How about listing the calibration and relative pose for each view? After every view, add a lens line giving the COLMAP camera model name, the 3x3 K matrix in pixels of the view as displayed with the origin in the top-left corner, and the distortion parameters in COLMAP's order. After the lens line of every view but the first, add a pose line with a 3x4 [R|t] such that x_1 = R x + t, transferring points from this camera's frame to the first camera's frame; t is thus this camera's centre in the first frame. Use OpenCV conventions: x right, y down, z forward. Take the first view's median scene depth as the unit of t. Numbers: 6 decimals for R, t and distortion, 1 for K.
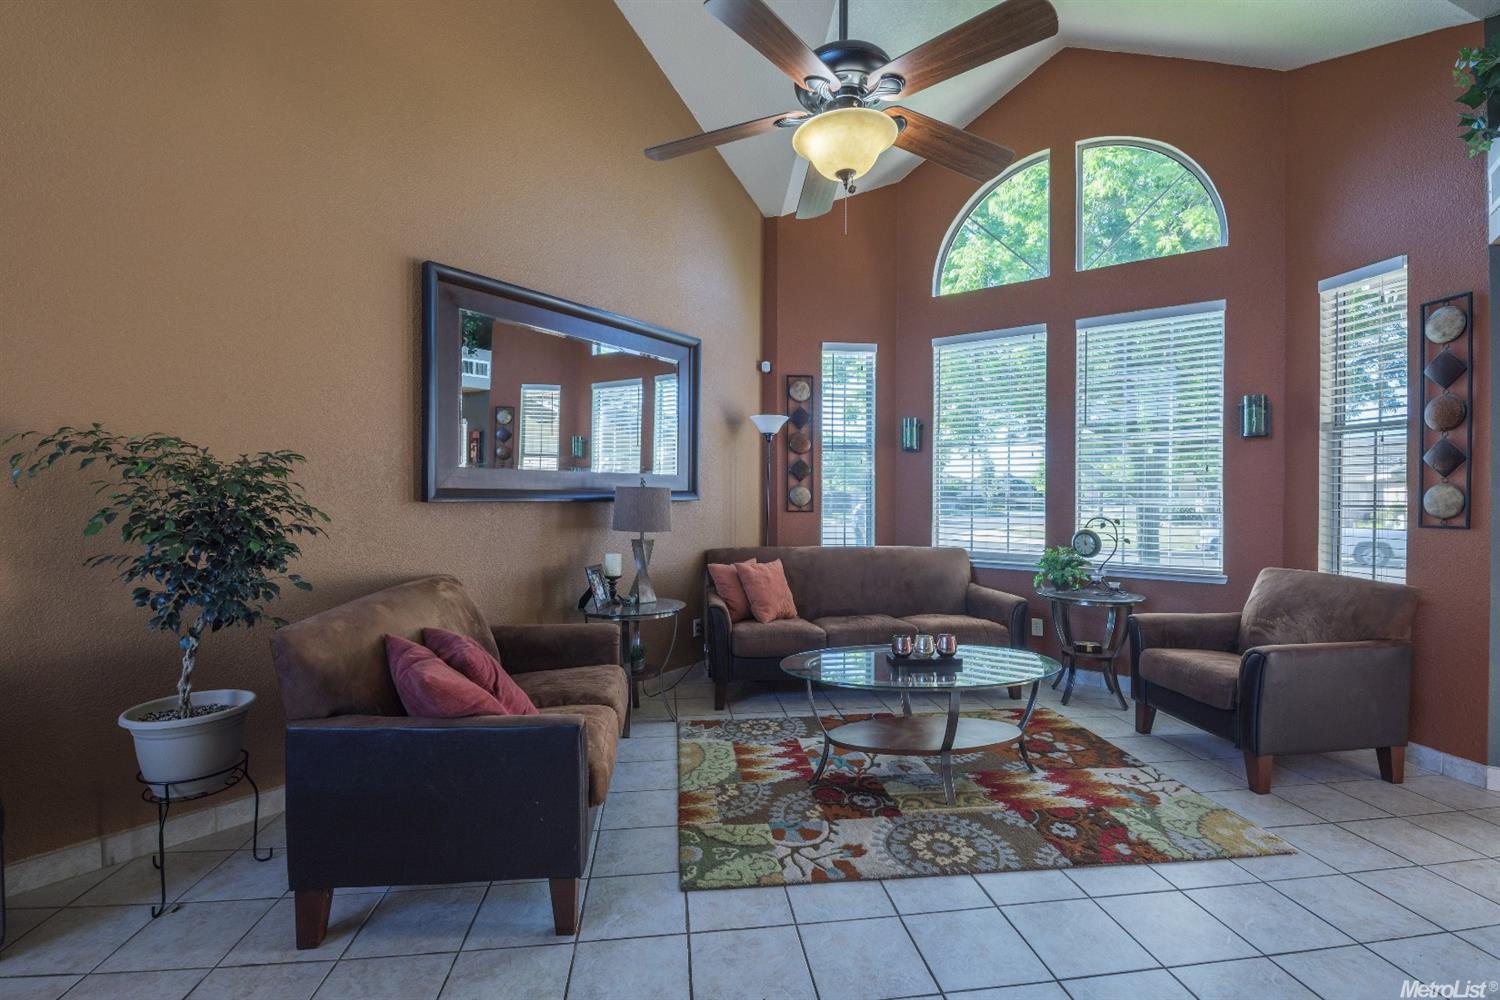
lens RADIAL K [[649.2, 0, 751.7], [0, 649.2, 501.1], [0, 0, 1]] dist [-0.000661, -0.010509]
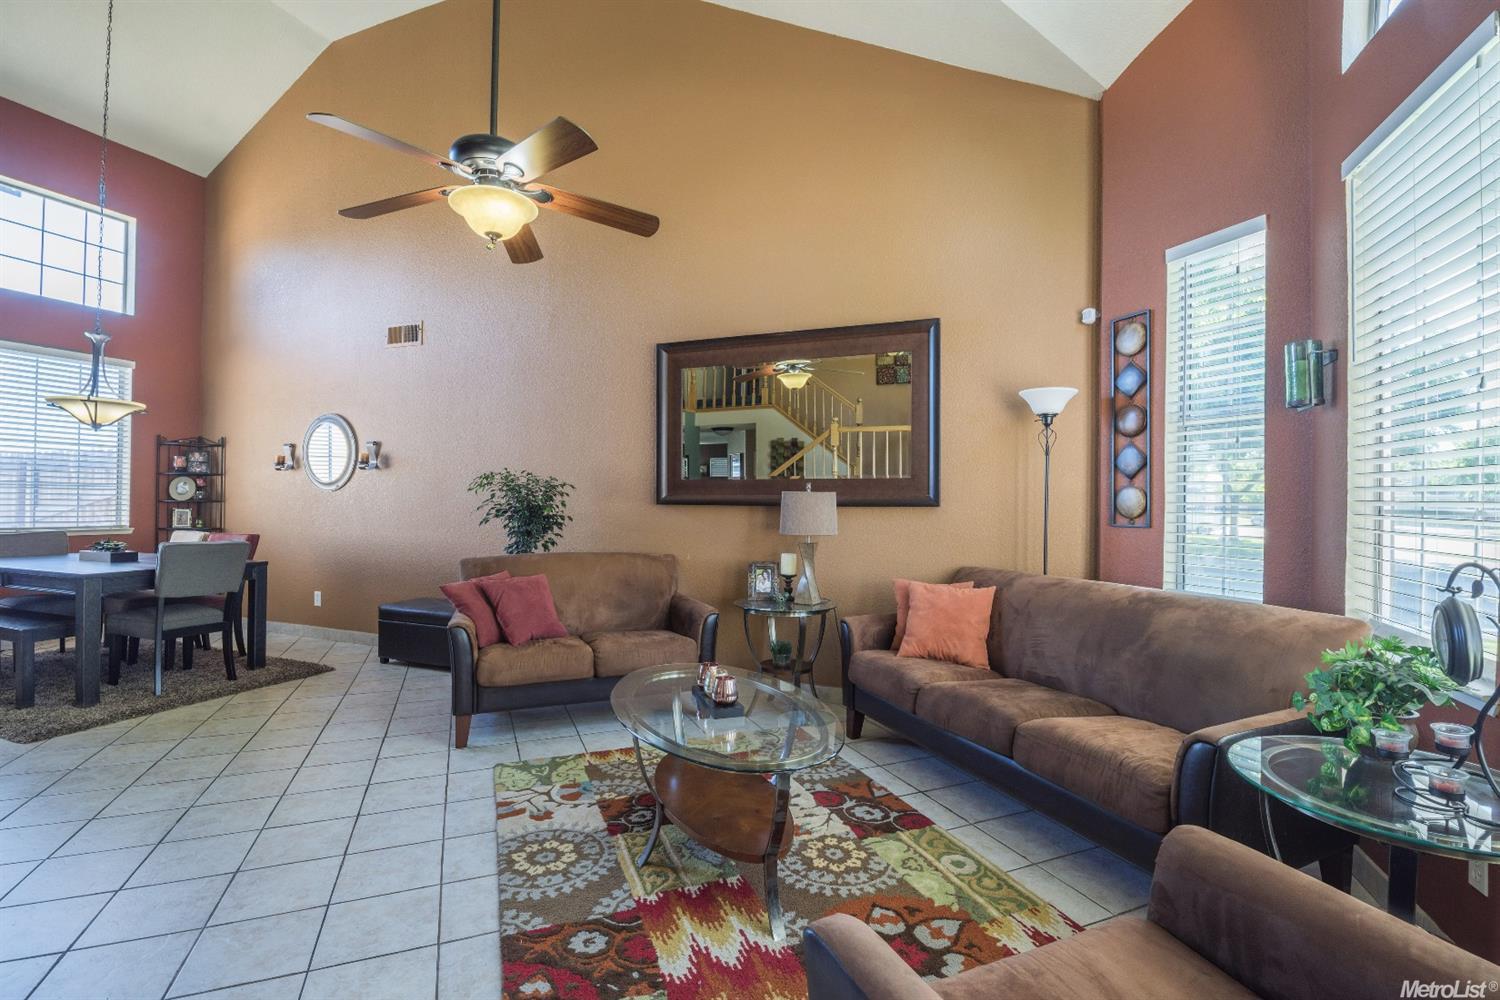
lens RADIAL K [[670.7, 0, 750.0], [0, 670.7, 500.0], [0, 0, 1]] dist [0.001467, -0.011364]
pose [[0.266957, -0.005860, -0.963691, 1.008627], [-0.017913, 0.999779, -0.011042, 0.006349], [0.963542, 0.020210, 0.266793, 0.764436]]
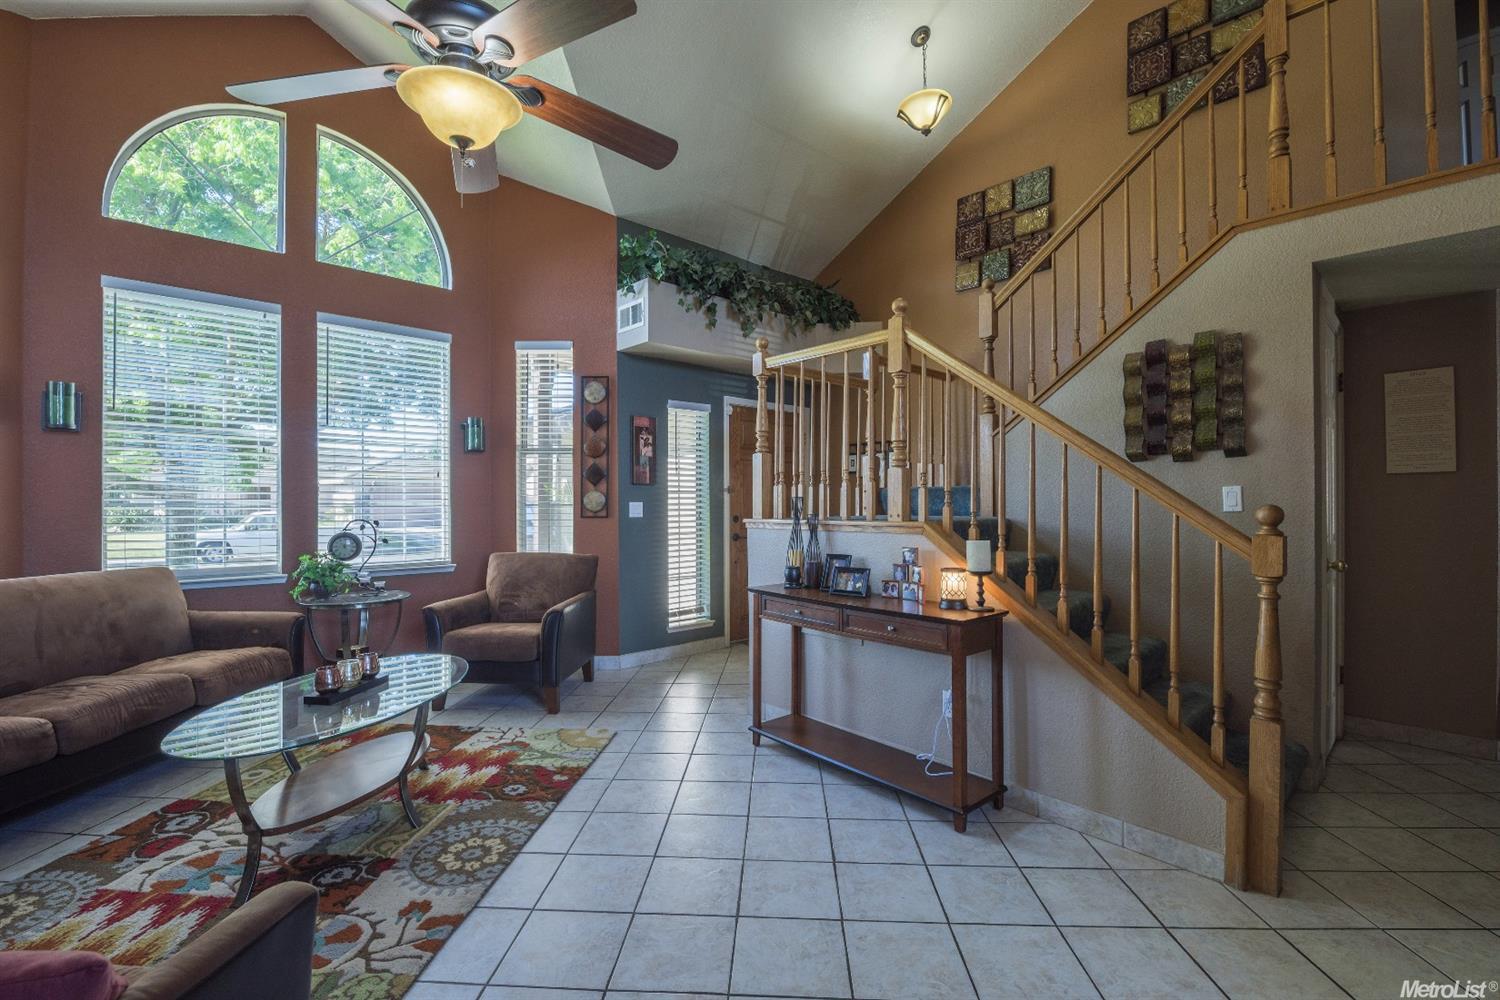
lens RADIAL K [[649.2, 0, 751.7], [0, 649.2, 501.1], [0, 0, 1]] dist [-0.000661, -0.010509]
pose [[0.181186, -0.005126, 0.983436, -0.450495], [0.007412, 0.999965, 0.003846, -0.003162], [-0.983421, 0.006592, 0.181217, 0.298732]]
